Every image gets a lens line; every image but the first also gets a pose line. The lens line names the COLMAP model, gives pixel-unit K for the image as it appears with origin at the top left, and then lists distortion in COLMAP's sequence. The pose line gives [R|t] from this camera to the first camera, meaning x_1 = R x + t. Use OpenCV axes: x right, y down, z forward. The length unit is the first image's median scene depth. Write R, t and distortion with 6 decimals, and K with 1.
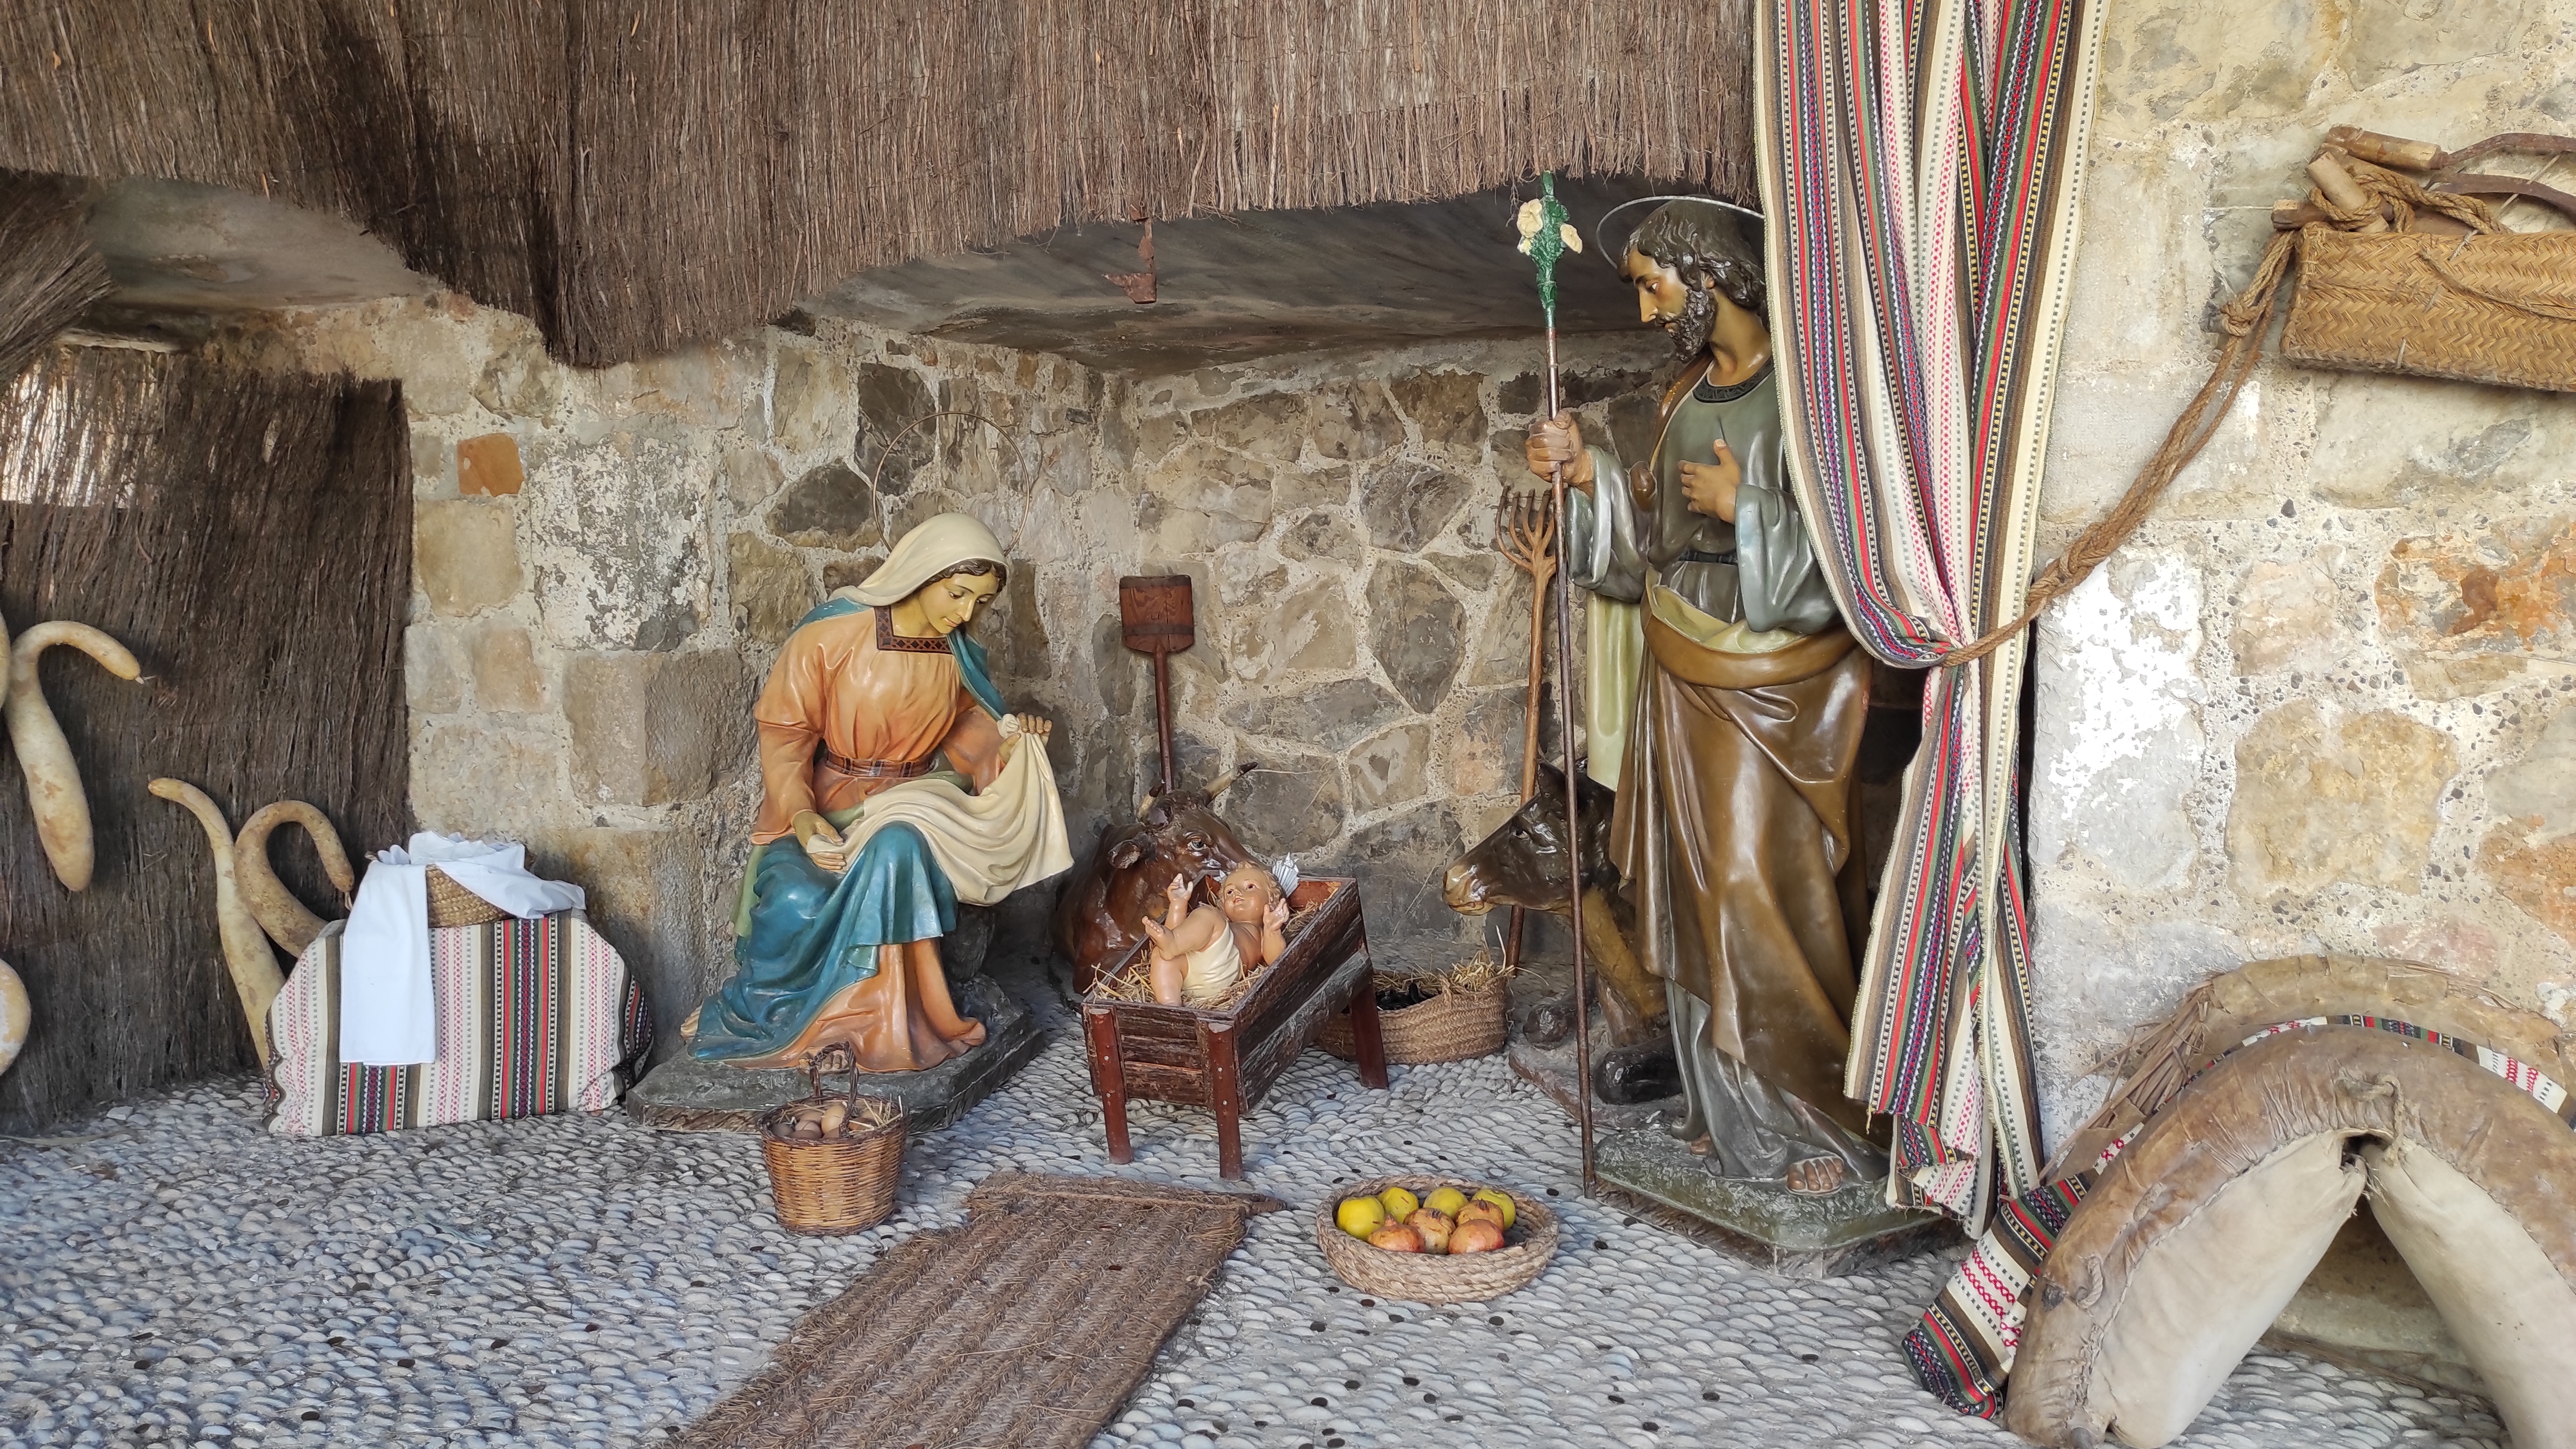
lens RADIAL K [[1871.4, 0, 1288.0], [0, 1871.4, 724.5], [0, 0, 1]] dist [0.097413, -0.137521]
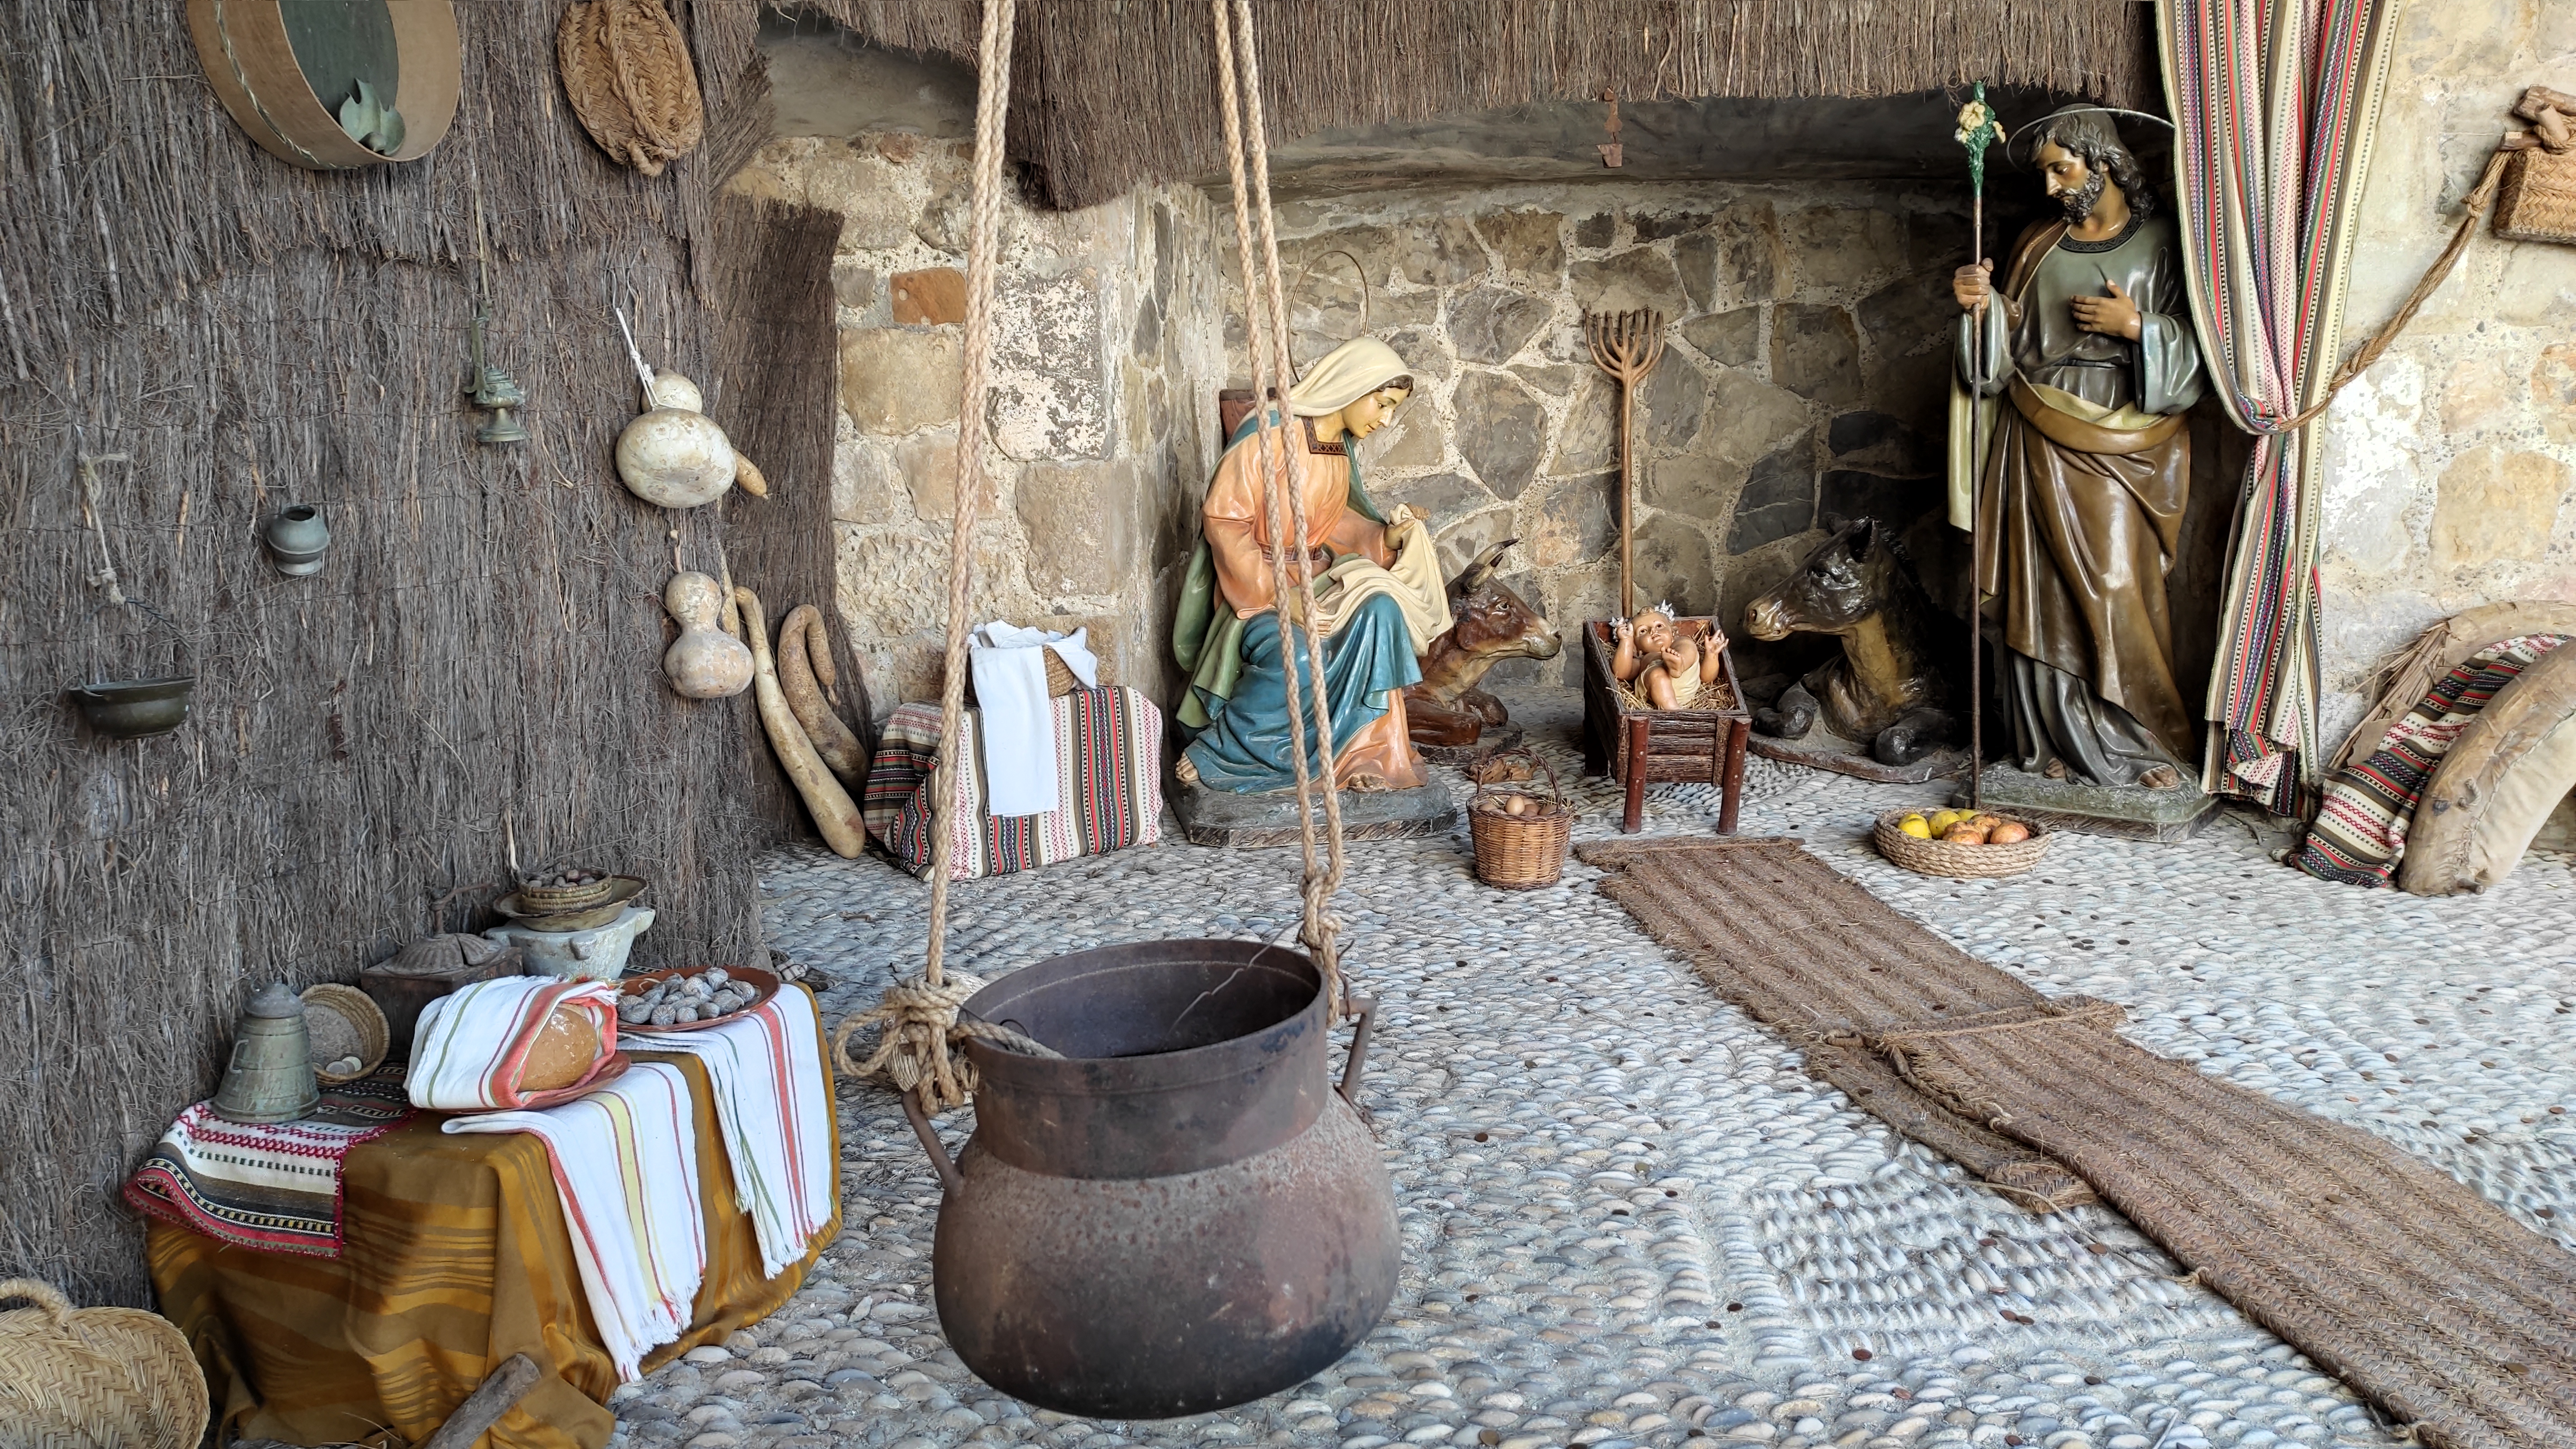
lens RADIAL K [[1863.1, 0, 1288.0], [0, 1863.1, 724.5], [0, 0, 1]] dist [0.062545, -0.055054]
pose [[0.944114, -0.074142, 0.321172, -0.587856], [0.041812, 0.993441, 0.106426, 0.004742], [-0.326956, -0.087049, 0.941022, -0.125323]]
